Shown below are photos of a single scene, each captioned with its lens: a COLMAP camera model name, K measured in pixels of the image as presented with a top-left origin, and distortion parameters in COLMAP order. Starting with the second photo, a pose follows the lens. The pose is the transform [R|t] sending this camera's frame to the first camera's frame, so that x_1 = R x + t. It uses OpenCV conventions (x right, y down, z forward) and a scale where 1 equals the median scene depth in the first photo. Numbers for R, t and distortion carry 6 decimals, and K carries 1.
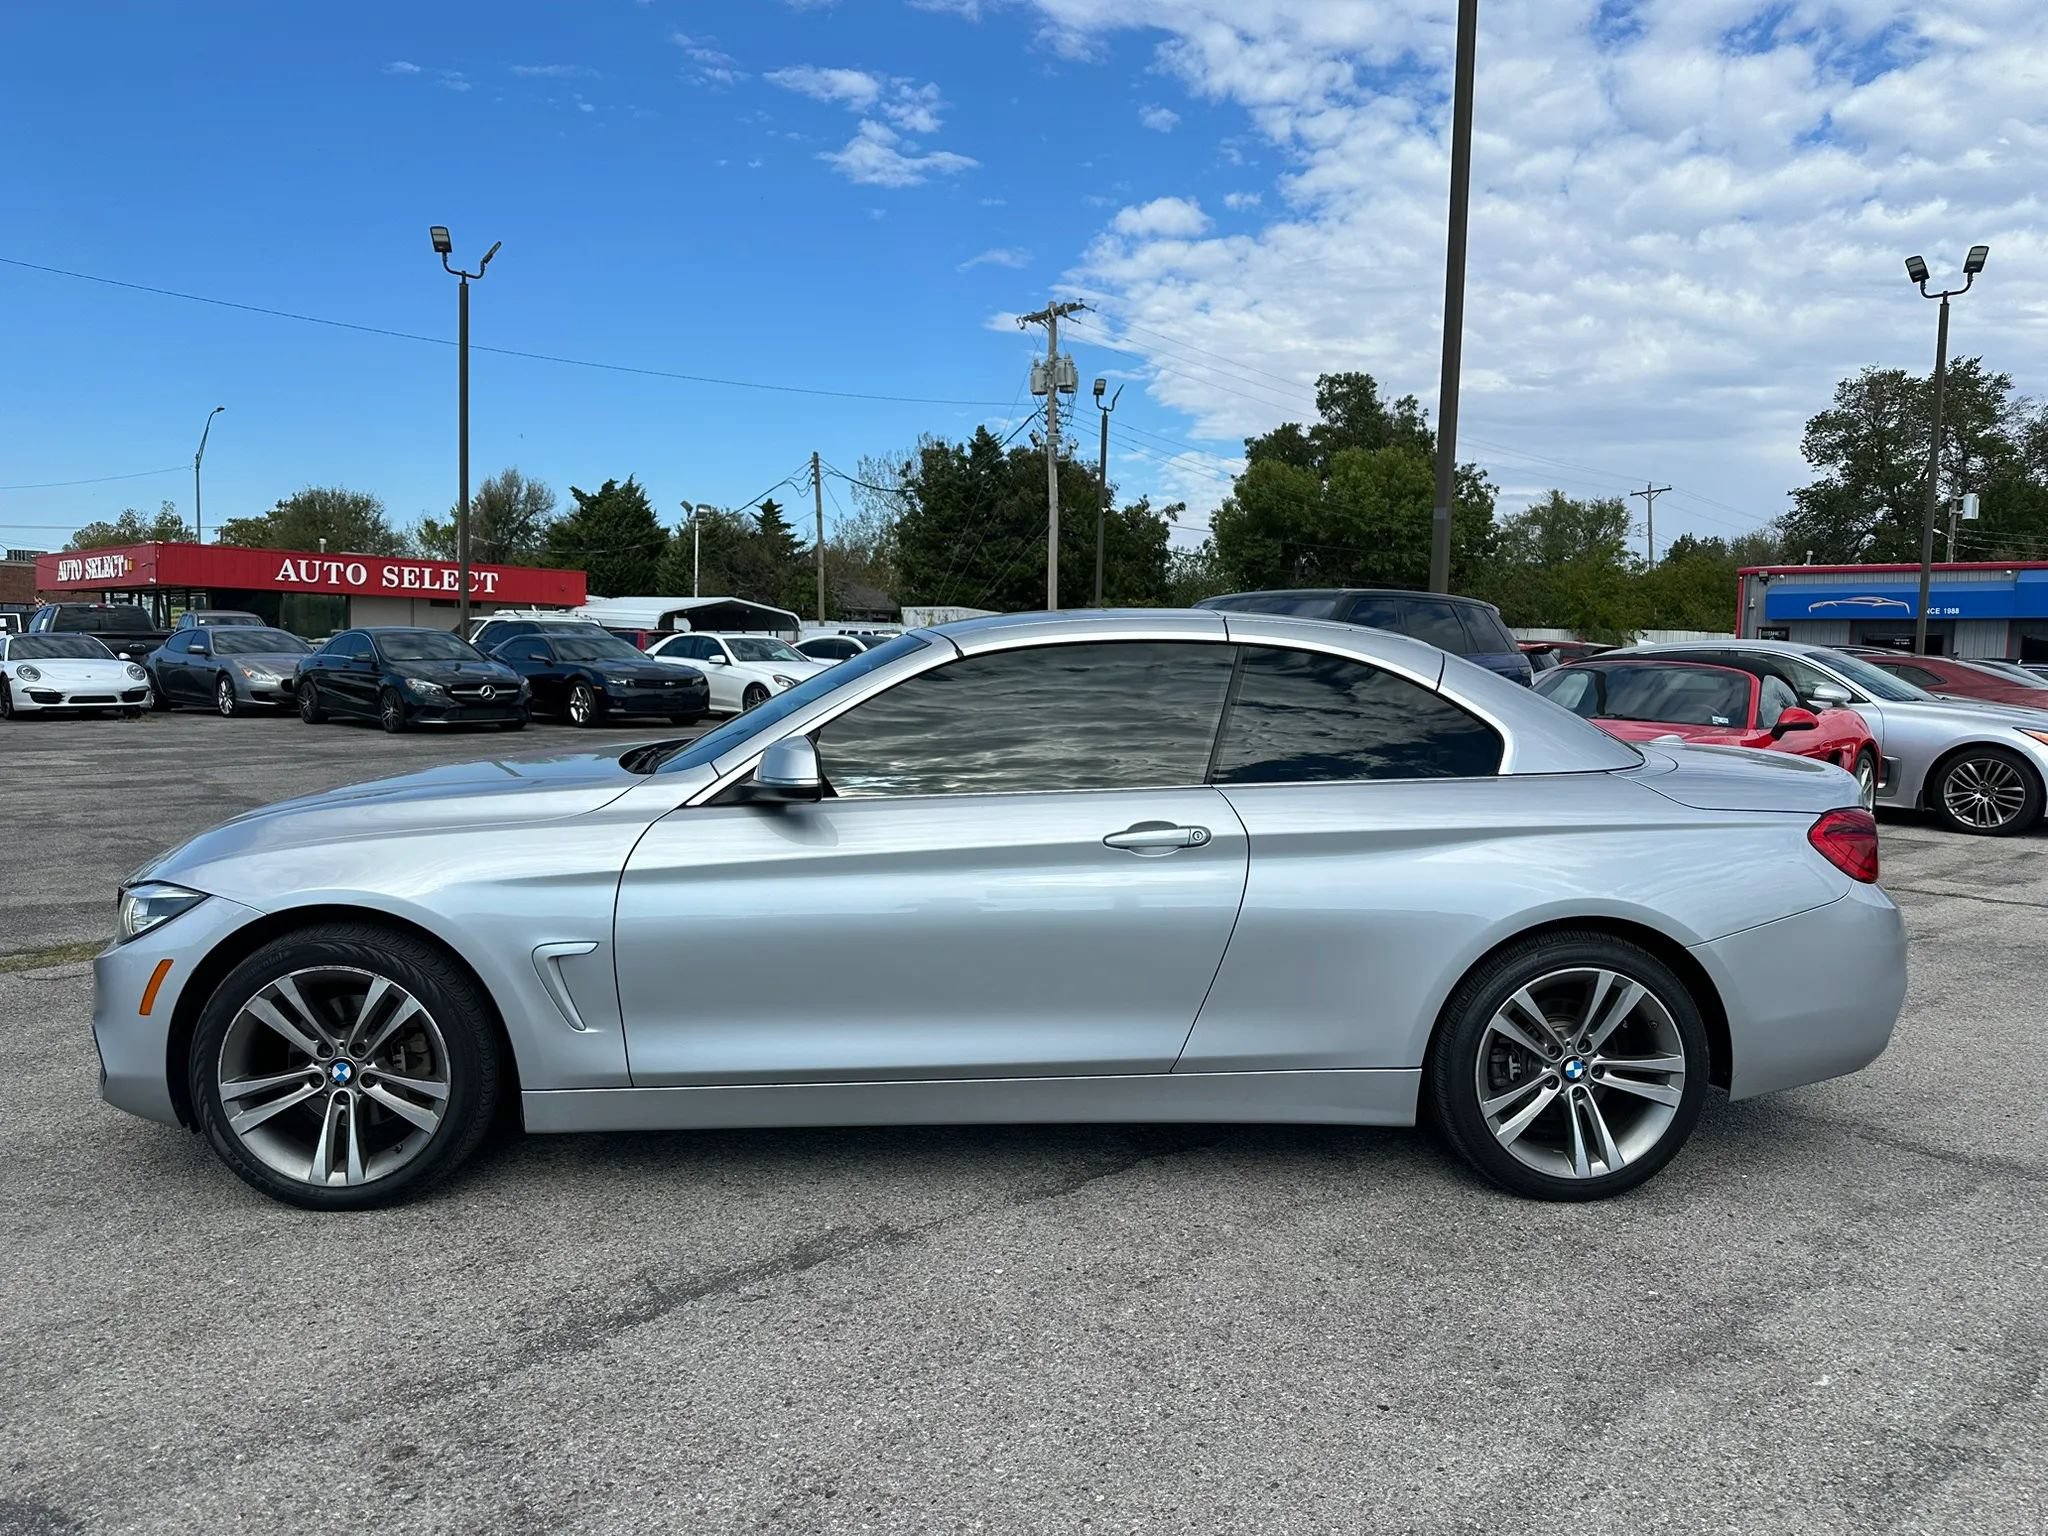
lens RADIAL K [[1465.3, 0, 1029.8], [0, 1465.3, 772.8], [0, 0, 1]] dist [0.016633, -0.021019]
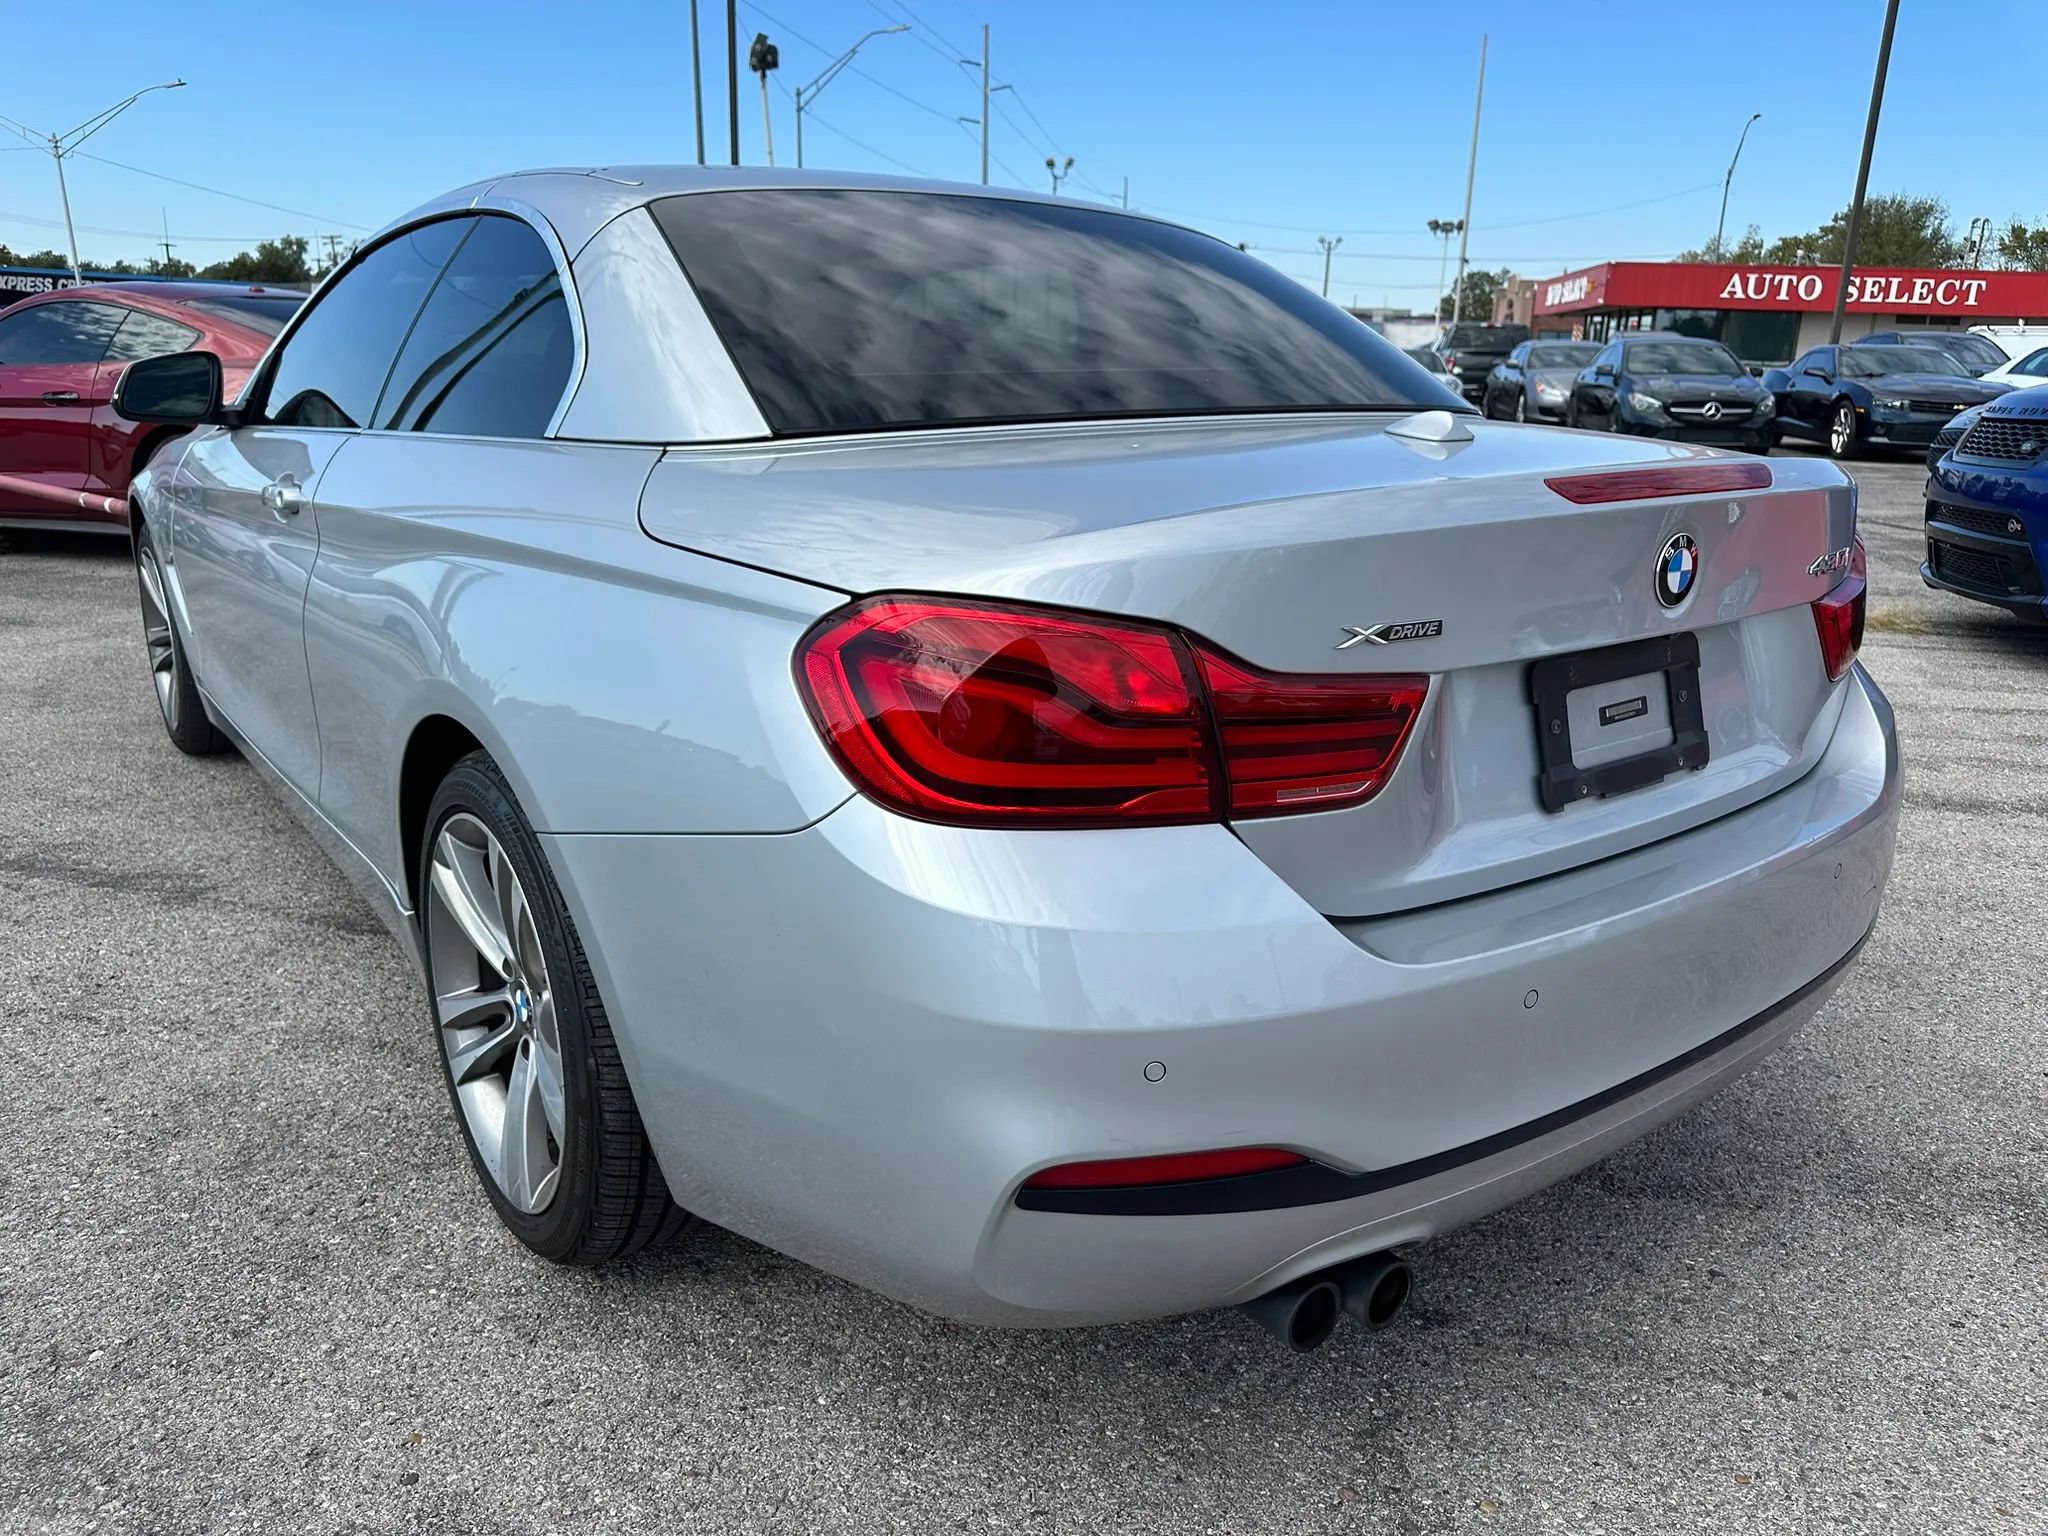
lens RADIAL K [[1465.3, 0, 1023.3], [0, 1465.3, 765.2], [0, 0, 1]] dist [0.016633, -0.021019]
pose [[0.551927, 0.223400, -0.803411, 0.144717], [-0.083006, 0.973380, 0.213639, -0.001824], [0.829751, -0.051225, 0.555778, 0.141914]]
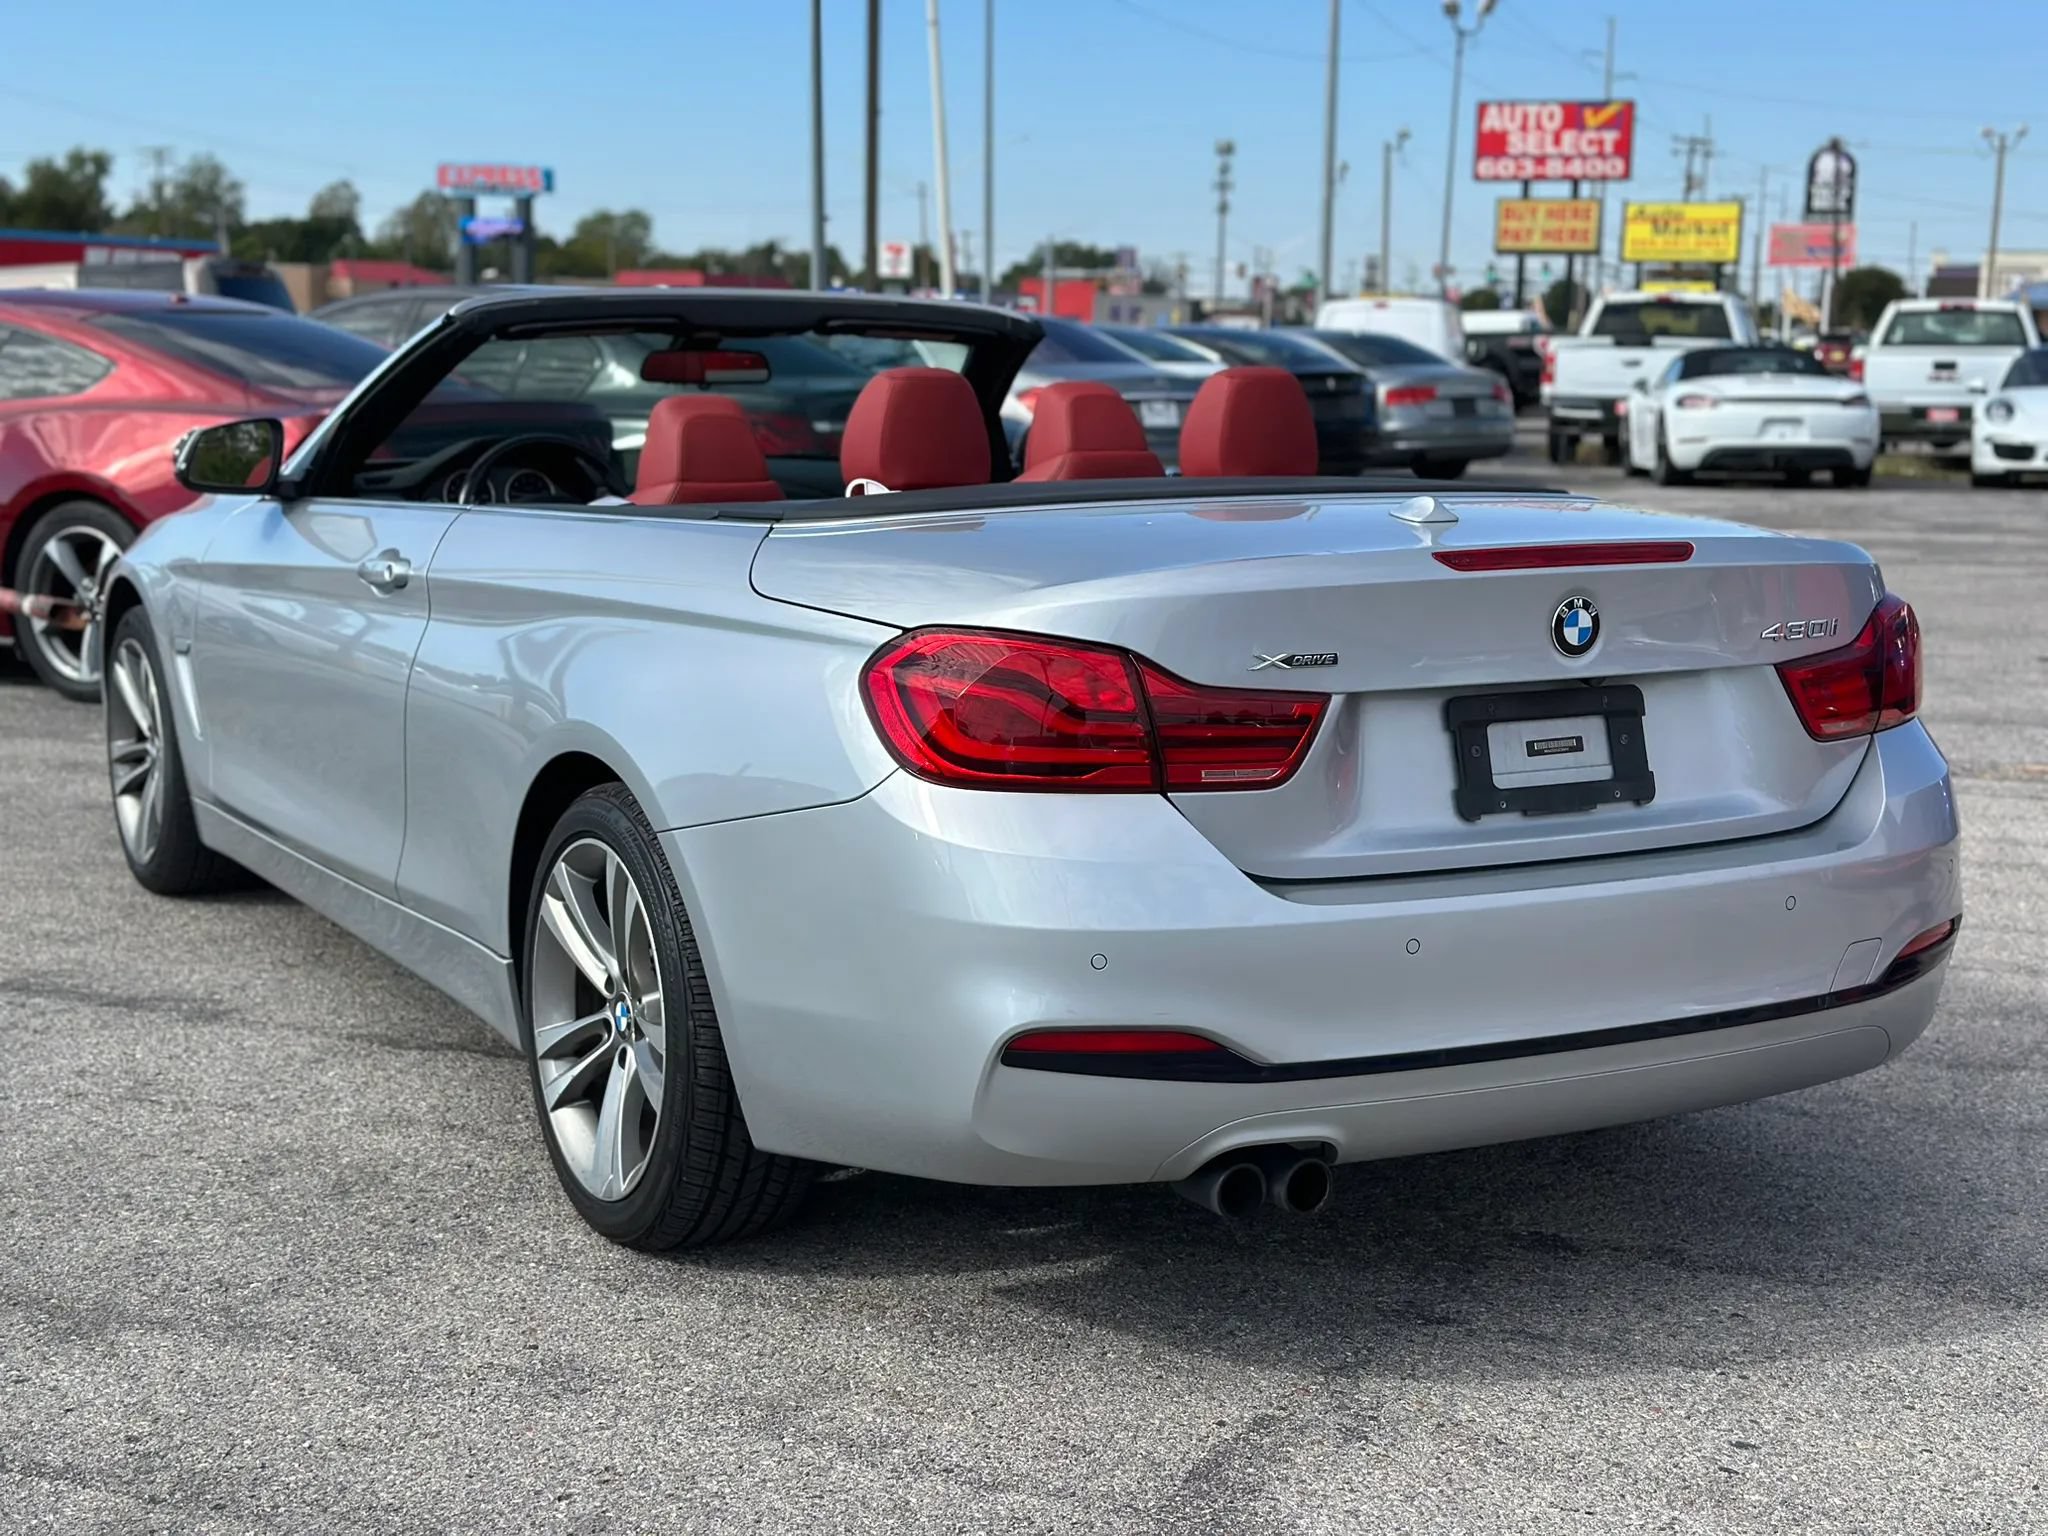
lens RADIAL K [[2880.3, 0, 1006.2], [0, 2880.3, 777.4], [0, 0, 1]] dist [0.116084, 0.000000]
pose [[0.432052, 0.127871, -0.892738, 0.240898], [-0.086158, 0.991222, 0.100281, -0.003825], [0.897724, 0.033590, 0.439276, 0.103376]]
